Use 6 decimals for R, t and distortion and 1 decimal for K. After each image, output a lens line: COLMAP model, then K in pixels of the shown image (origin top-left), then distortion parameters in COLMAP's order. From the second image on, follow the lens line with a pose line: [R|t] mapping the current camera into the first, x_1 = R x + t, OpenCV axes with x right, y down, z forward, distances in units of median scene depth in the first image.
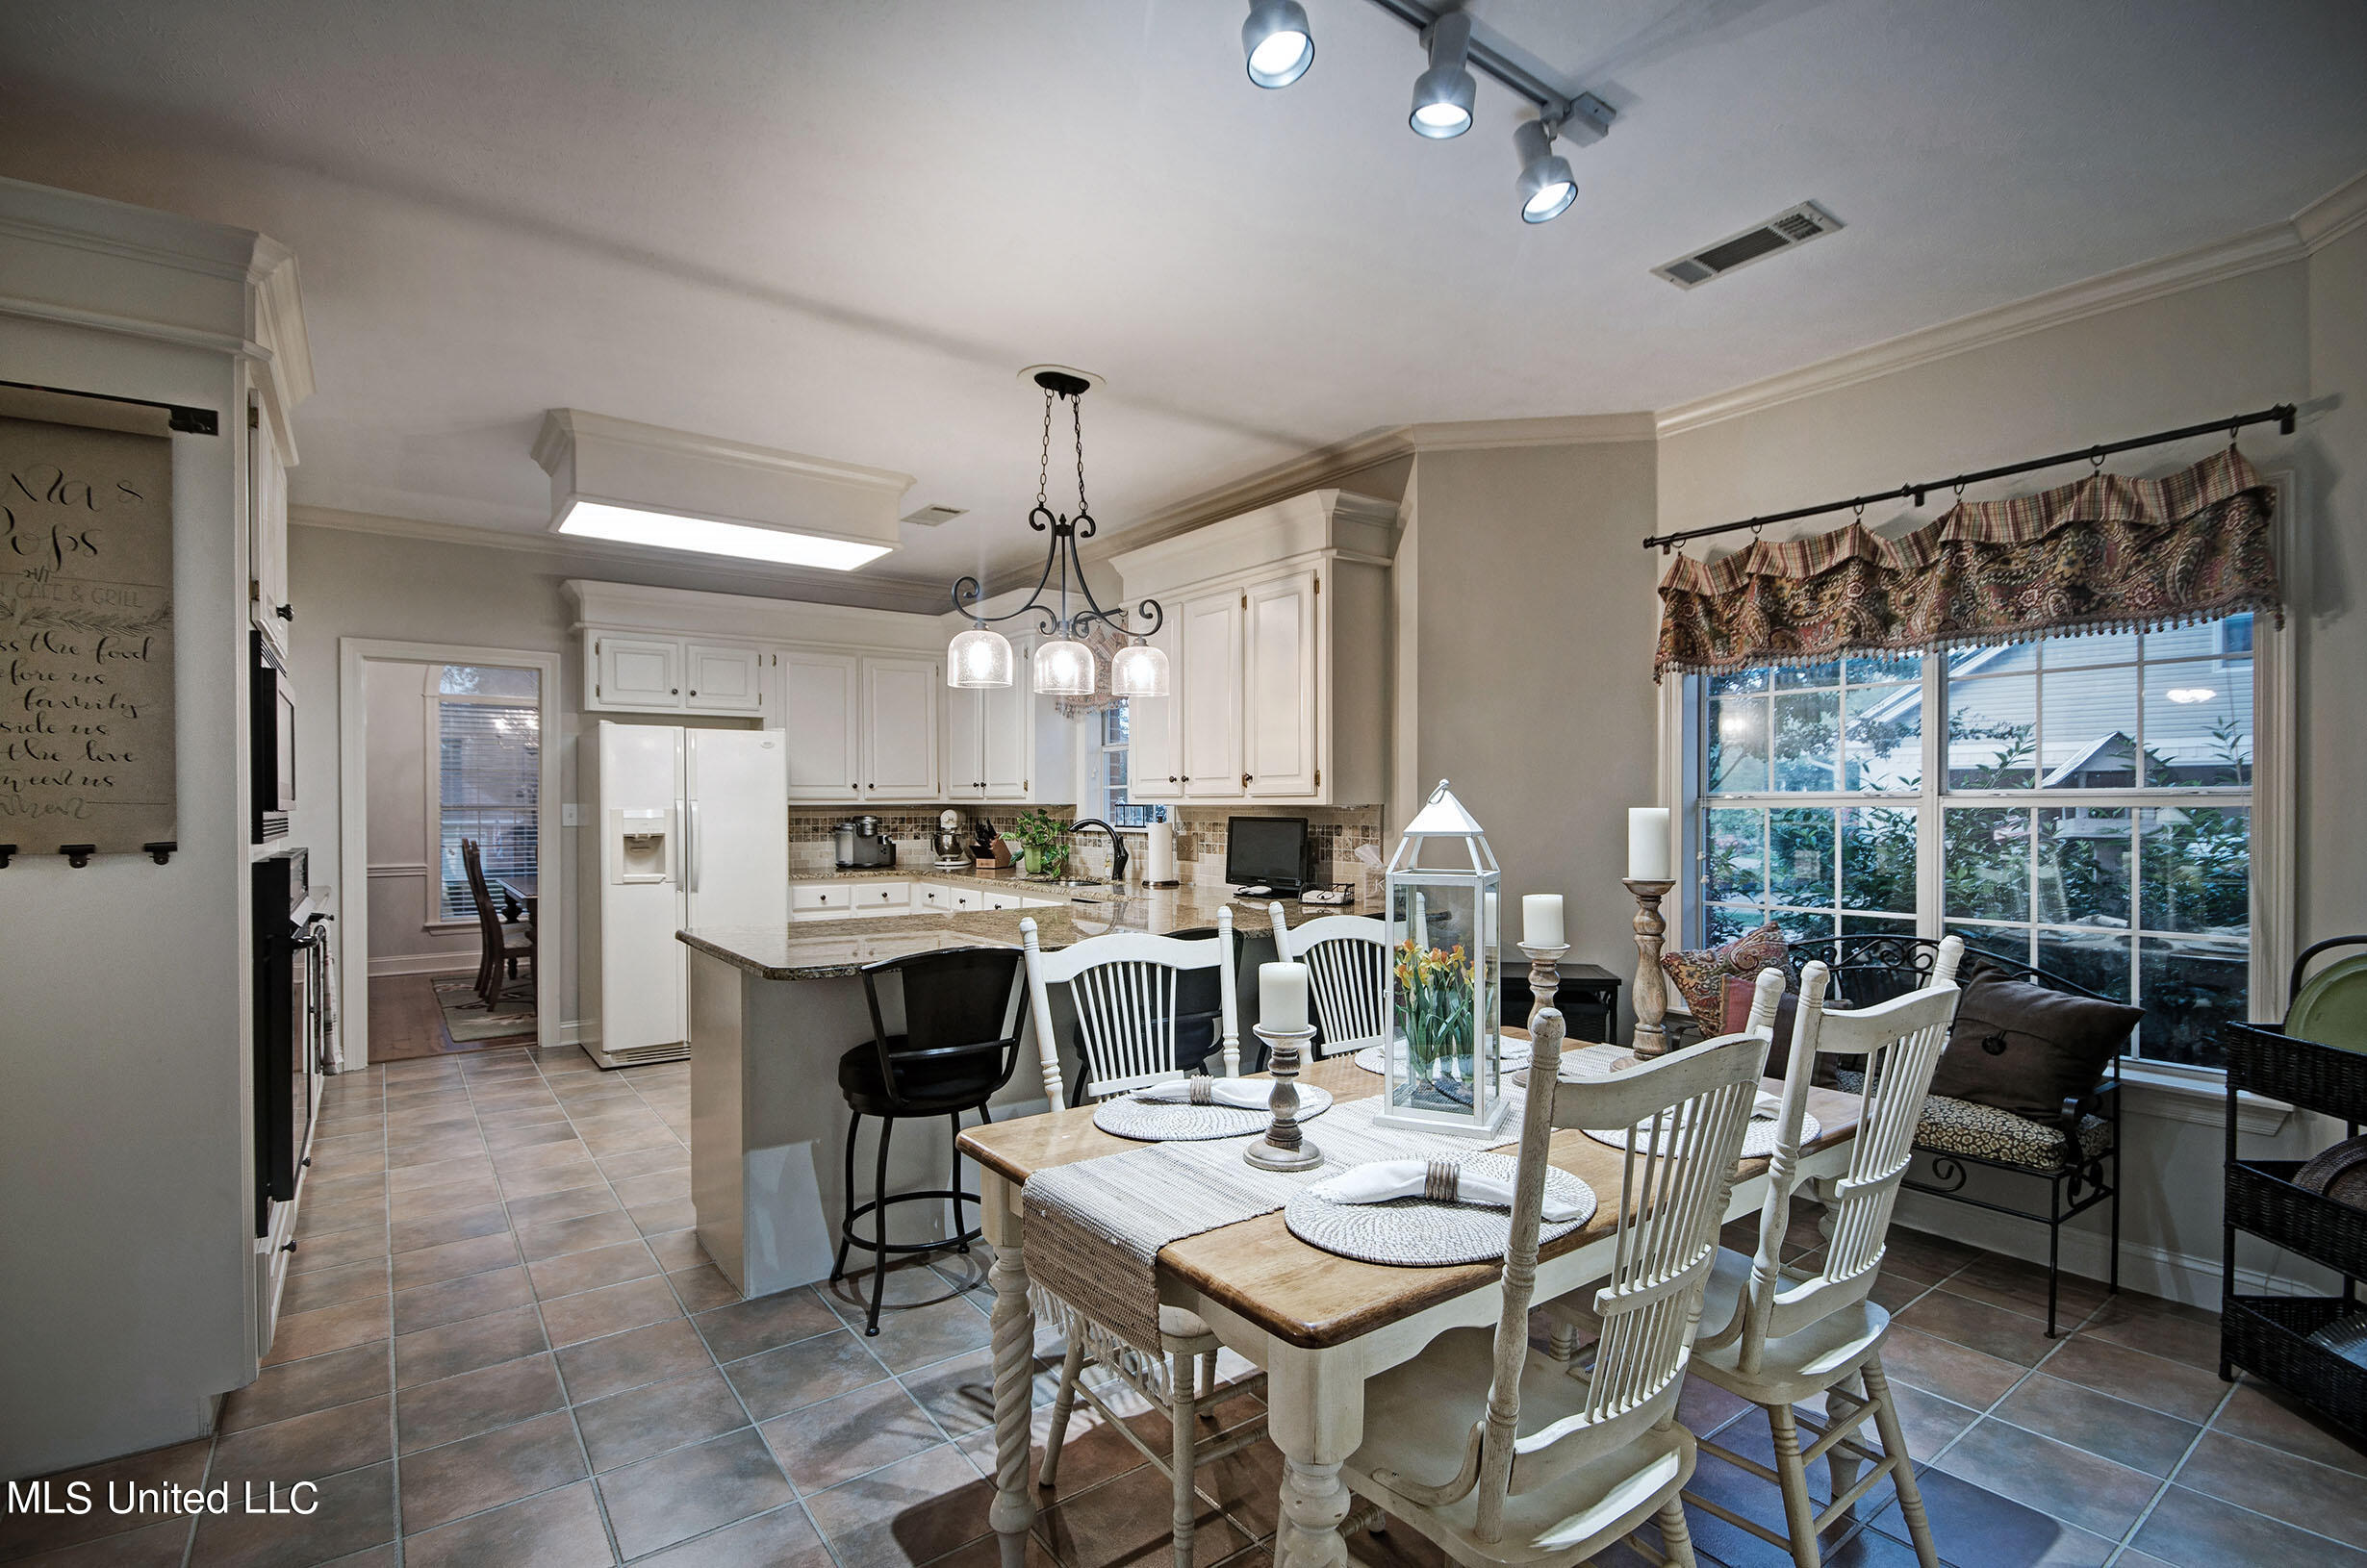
lens RADIAL K [[1081.6, 0, 1179.4], [0, 1081.6, 803.8], [0, 0, 1]] dist [0.010936, 0.000933]
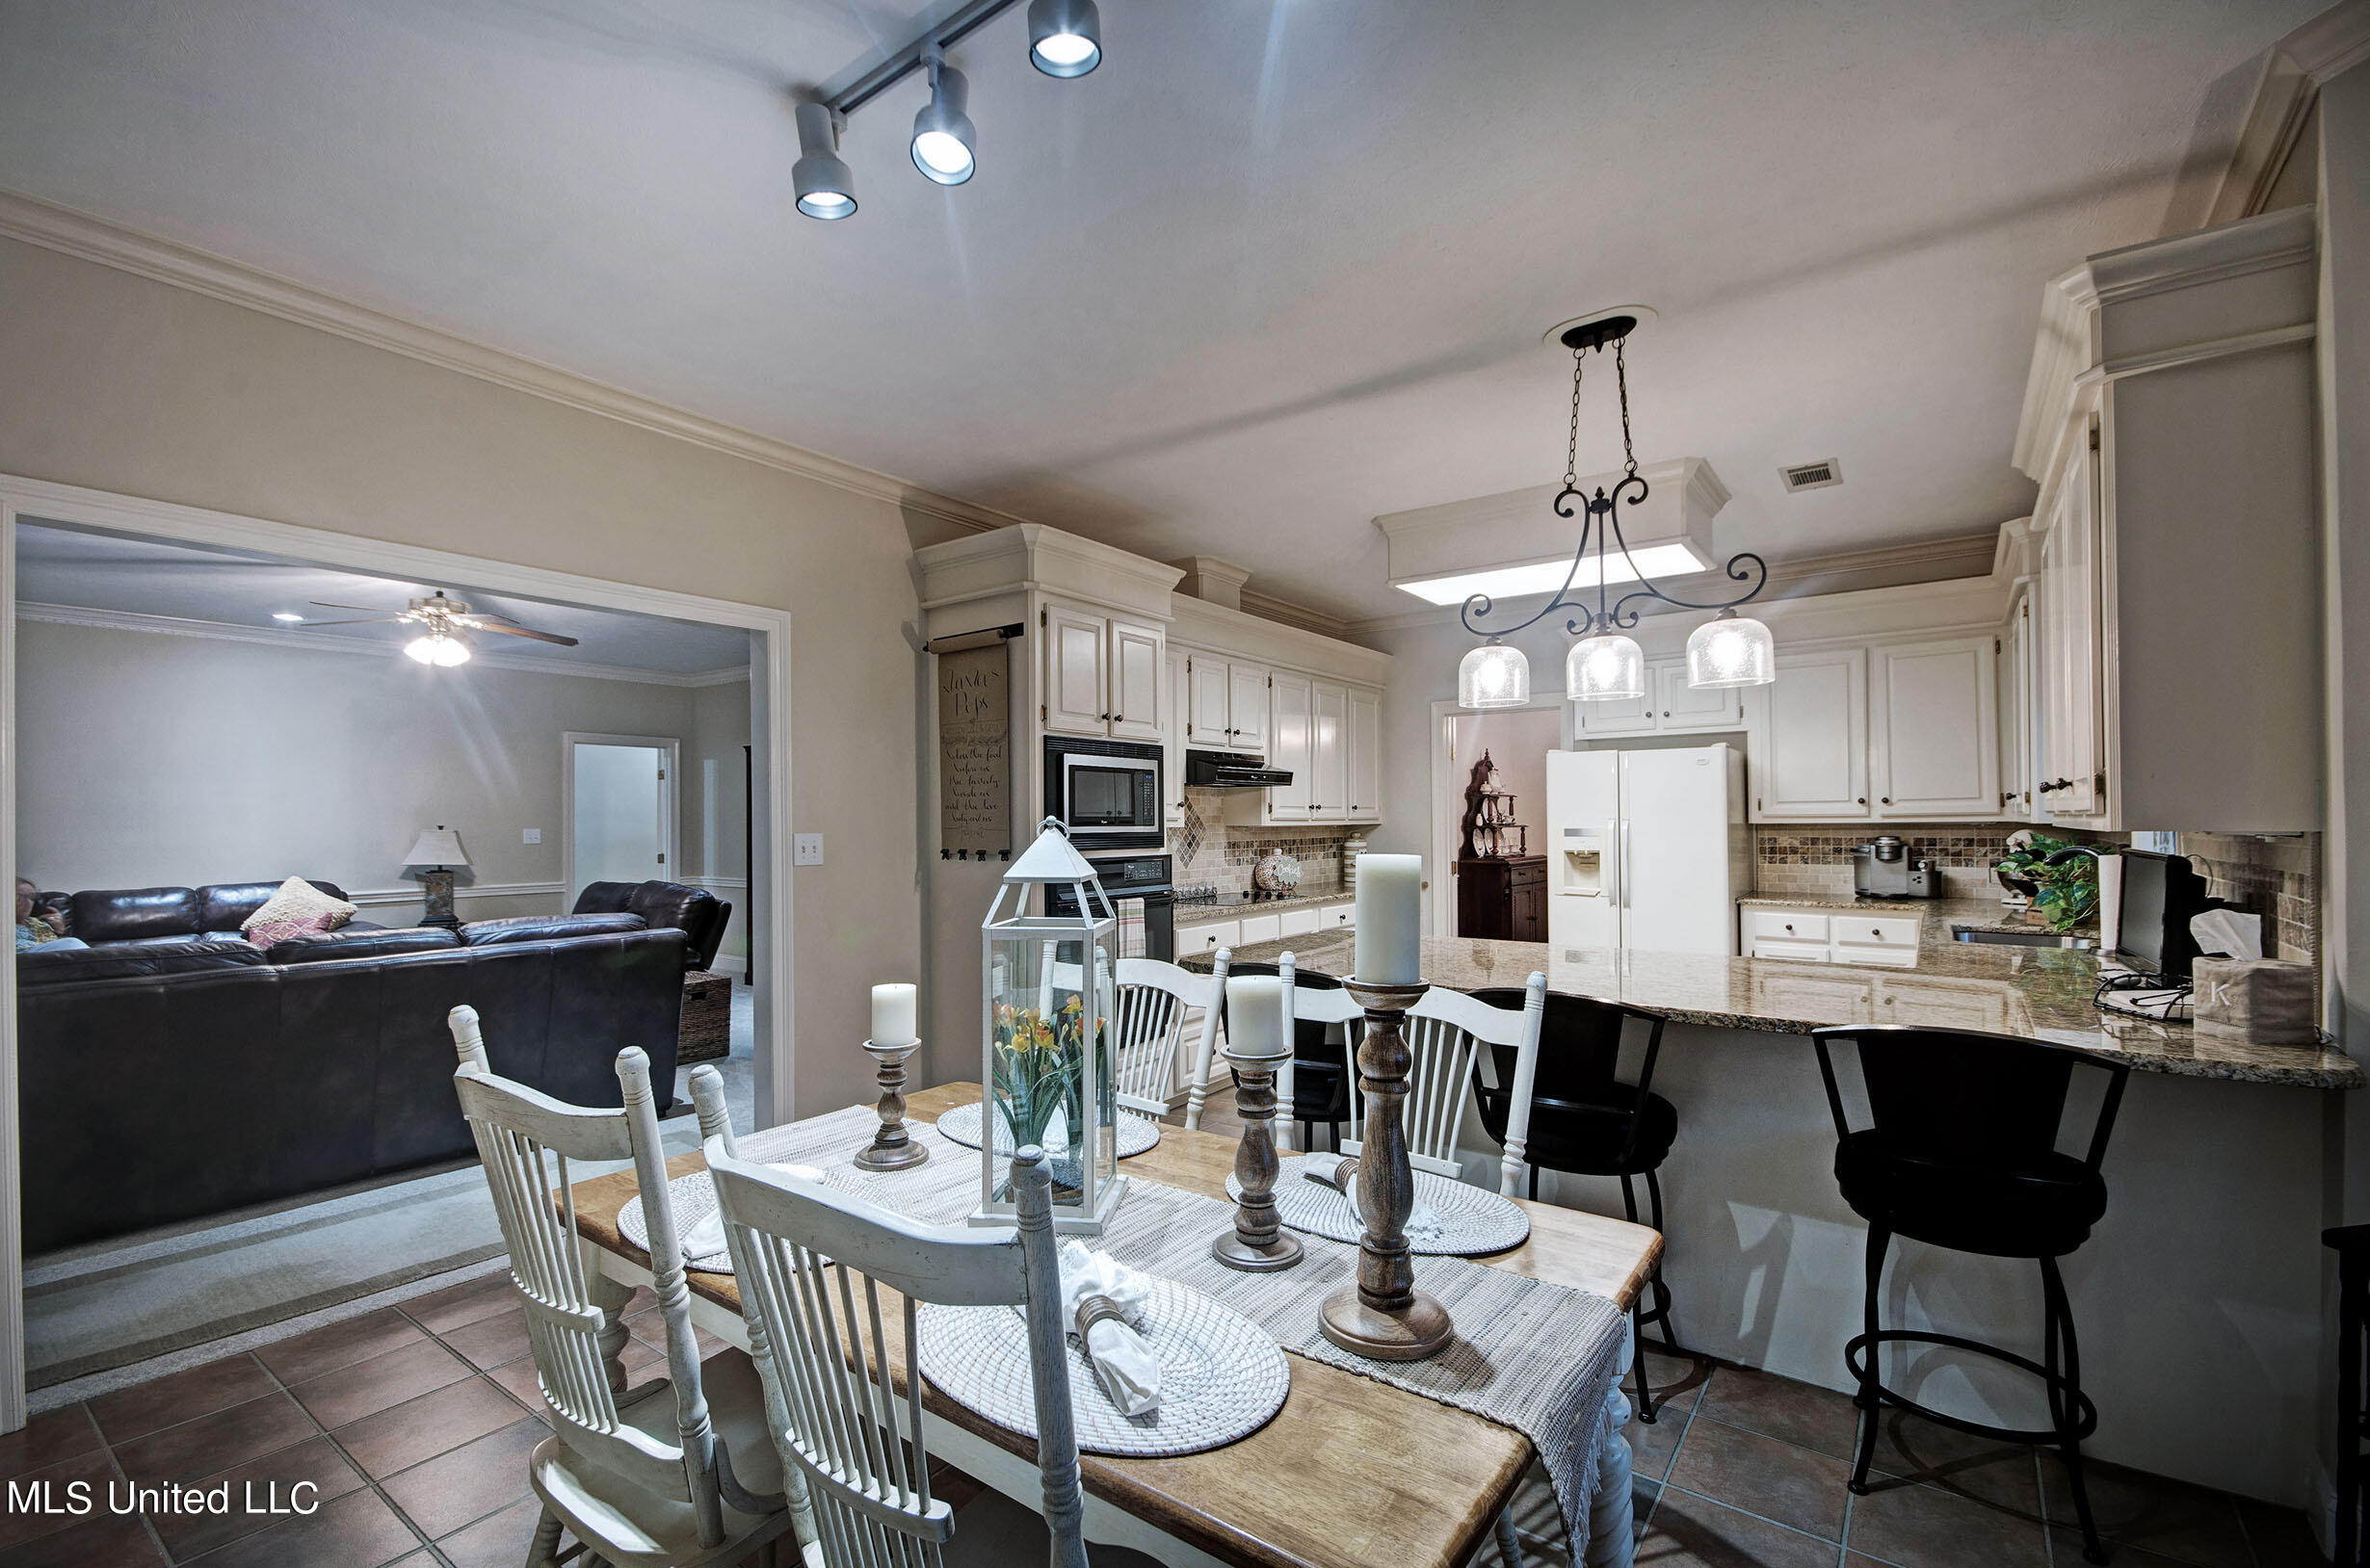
lens RADIAL K [[1043.4, 0, 1194.2], [0, 1043.4, 801.1], [0, 0, 1]] dist [0.005027, 0.000212]
pose [[0.297956, -0.017394, -0.954421, 0.487248], [0.005848, 0.999848, -0.016397, -0.008810], [0.954562, -0.000696, 0.298013, 0.385331]]
